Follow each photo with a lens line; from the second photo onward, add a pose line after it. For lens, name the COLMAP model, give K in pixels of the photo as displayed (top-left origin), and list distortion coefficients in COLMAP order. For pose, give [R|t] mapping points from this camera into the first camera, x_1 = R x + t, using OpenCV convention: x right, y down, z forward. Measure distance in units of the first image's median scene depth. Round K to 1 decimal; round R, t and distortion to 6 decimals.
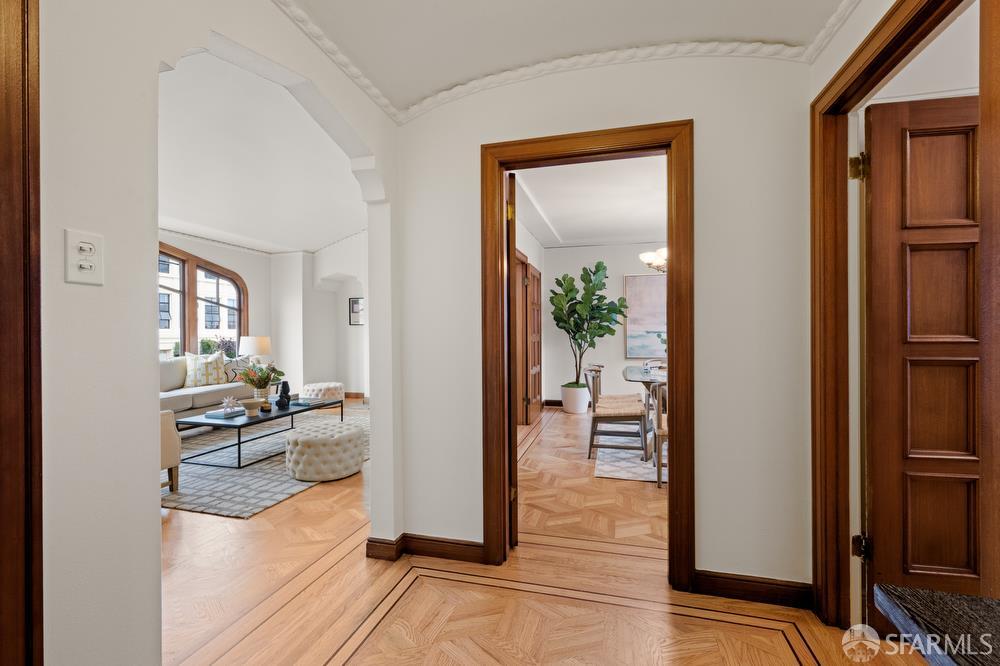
lens RADIAL K [[432.3, 0, 502.4], [0, 432.3, 334.9], [0, 0, 1]] dist [0.002095, 0.000119]
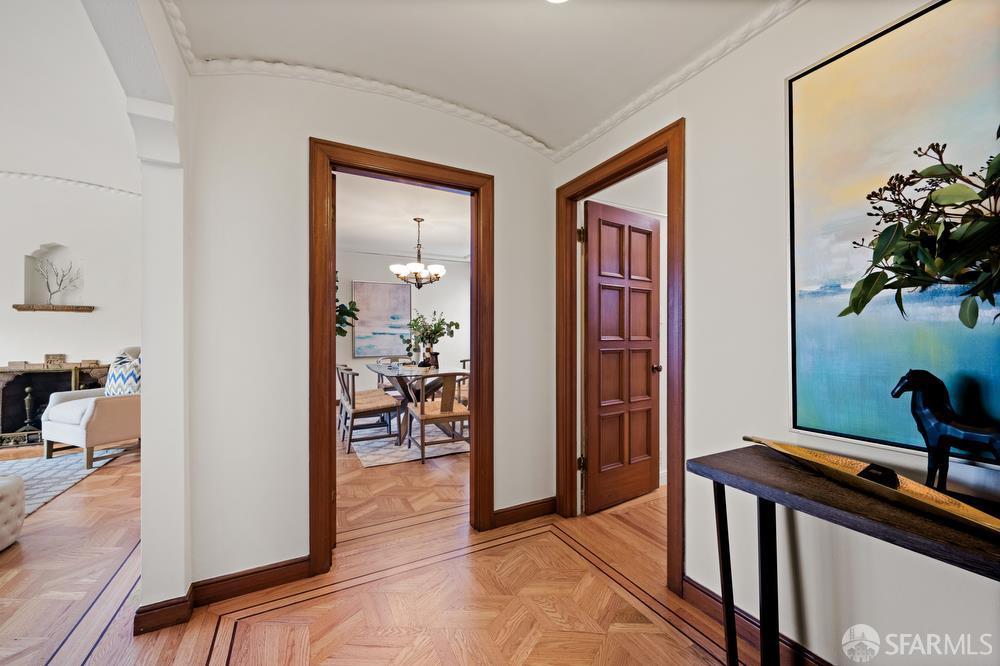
lens RADIAL K [[393.2, 0, 502.2], [0, 393.2, 333.1], [0, 0, 1]] dist [-0.000884, 0.000317]
pose [[0.731566, 0.004994, 0.681752, -0.316790], [-0.000833, 0.999979, -0.006431, -0.001548], [-0.681770, 0.004137, 0.731555, 0.075799]]
